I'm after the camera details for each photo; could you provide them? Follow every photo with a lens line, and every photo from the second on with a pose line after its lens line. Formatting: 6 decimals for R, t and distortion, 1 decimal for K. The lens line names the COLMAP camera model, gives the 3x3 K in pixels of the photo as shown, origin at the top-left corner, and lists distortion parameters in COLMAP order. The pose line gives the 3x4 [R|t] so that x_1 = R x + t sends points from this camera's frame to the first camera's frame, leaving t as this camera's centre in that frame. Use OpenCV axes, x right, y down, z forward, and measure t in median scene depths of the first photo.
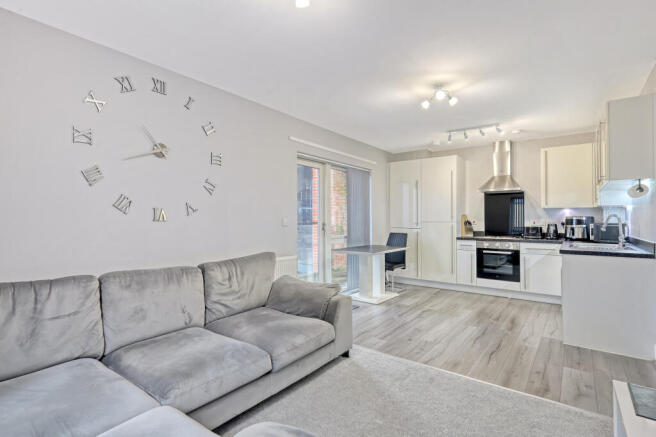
lens RADIAL K [[328.0, 0, 327.5], [0, 328.0, 220.2], [0, 0, 1]] dist [-0.000301, -0.000013]
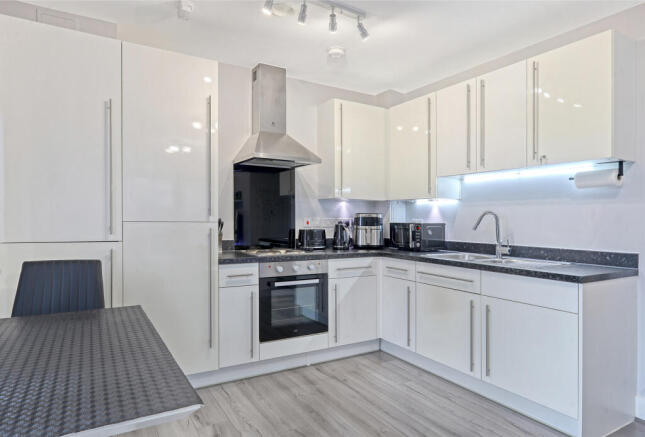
lens RADIAL K [[399.3, 0, 322.6], [0, 399.3, 221.1], [0, 0, 1]] dist [0.004330, 0.000094]
pose [[0.383073, -0.005303, 0.923703, -0.031928], [-0.006977, 0.999938, 0.008634, -0.001664], [-0.923692, -0.009752, 0.383012, 0.762570]]
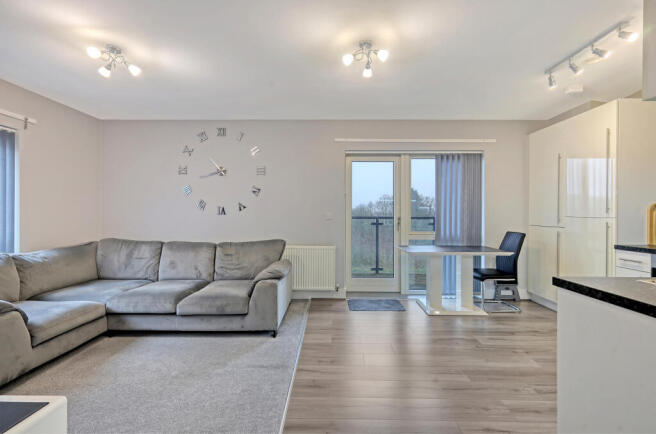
lens RADIAL K [[291.9, 0, 328.2], [0, 291.9, 217.3], [0, 0, 1]] dist [0.004074, 0.000628]
pose [[0.588774, 0.007846, -0.808260, 0.571067], [-0.002892, 0.999967, 0.007599, 0.002461], [0.808293, -0.002137, 0.588777, 0.336274]]
